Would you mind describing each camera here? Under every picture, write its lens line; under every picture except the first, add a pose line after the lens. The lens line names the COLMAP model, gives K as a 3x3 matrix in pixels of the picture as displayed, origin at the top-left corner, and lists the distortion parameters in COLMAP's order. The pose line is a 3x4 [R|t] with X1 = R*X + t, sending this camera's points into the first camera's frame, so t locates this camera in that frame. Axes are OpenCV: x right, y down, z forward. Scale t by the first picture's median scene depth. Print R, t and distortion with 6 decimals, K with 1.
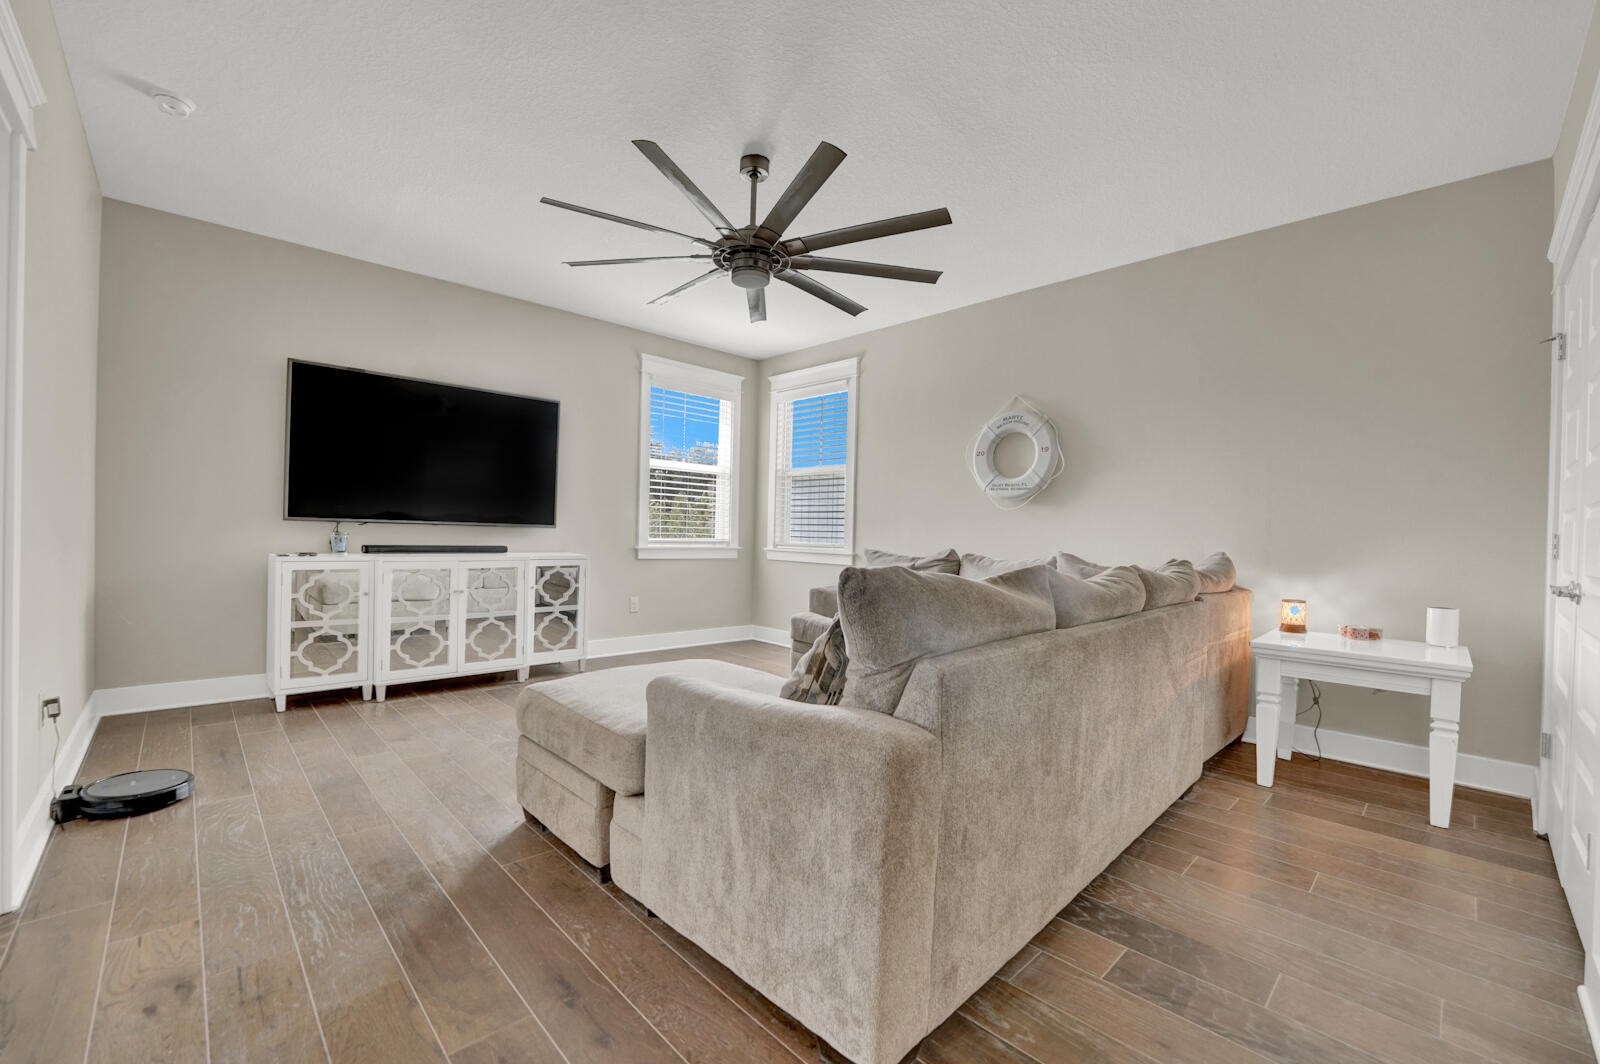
lens RADIAL K [[664.4, 0, 796.7], [0, 664.4, 532.5], [0, 0, 1]] dist [-0.027114, 0.001963]
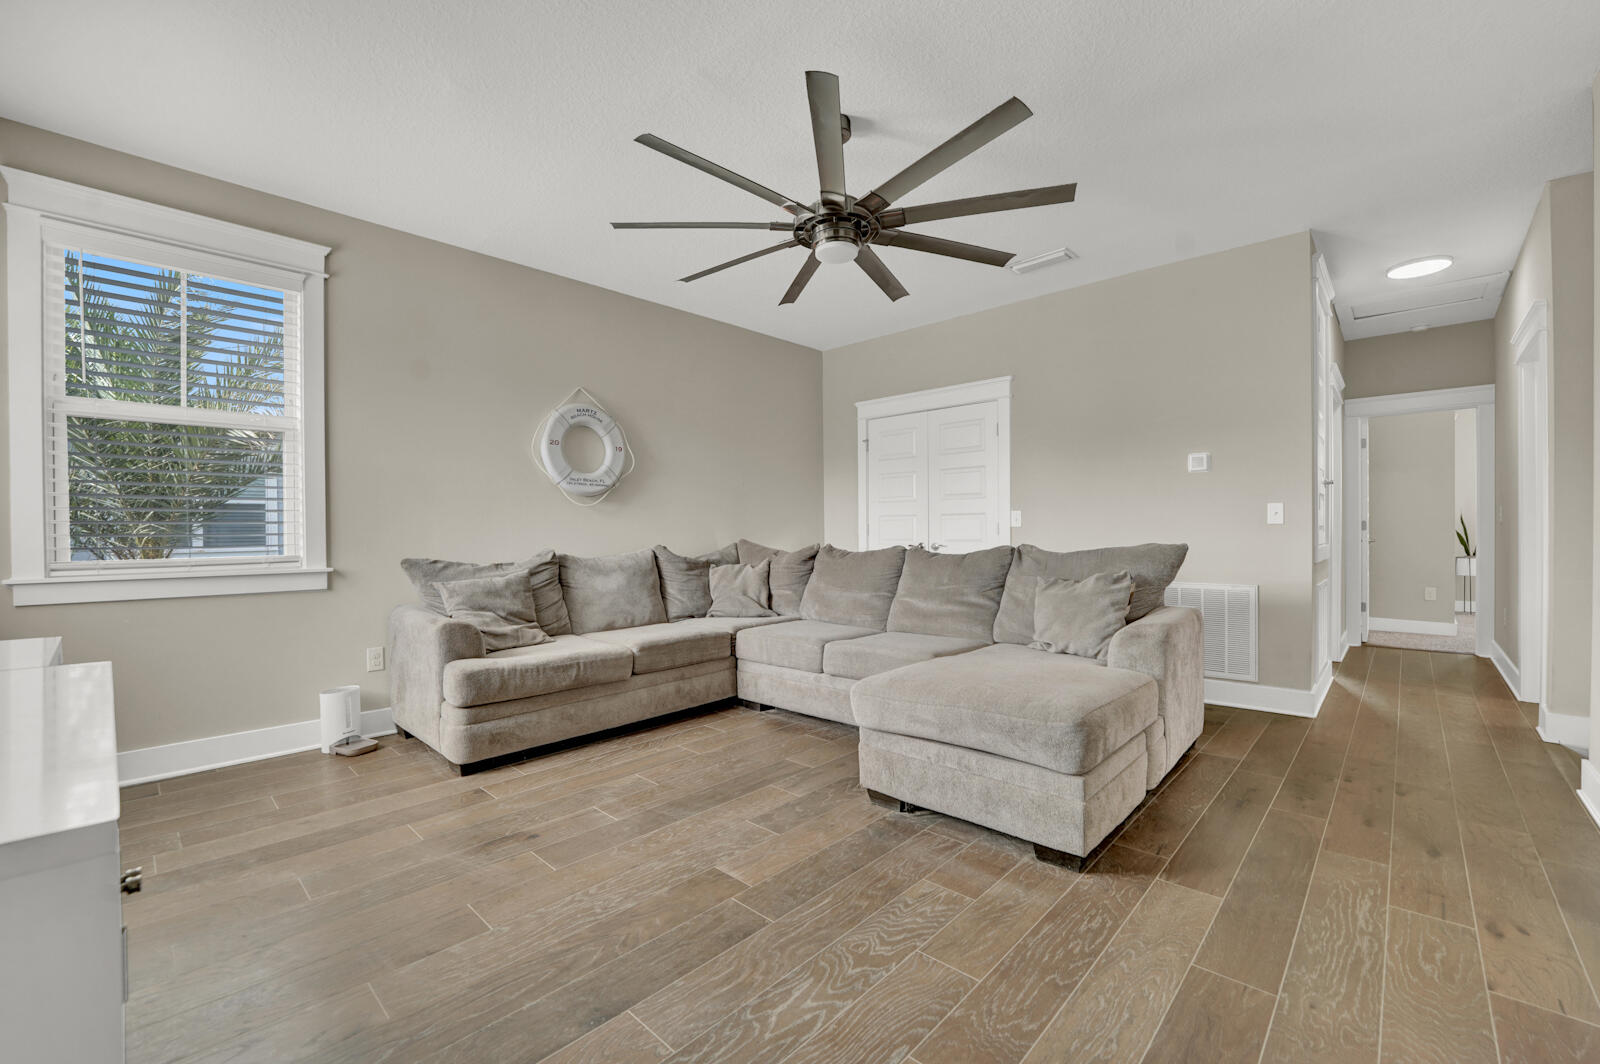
lens RADIAL K [[664.4, 0, 791.2], [0, 664.4, 533.6], [0, 0, 1]] dist [-0.027114, 0.001963]
pose [[-0.056930, -0.022335, 0.998128, -0.666833], [0.008679, 0.999701, 0.022866, -0.013827], [-0.998340, 0.009964, -0.056719, 0.768380]]
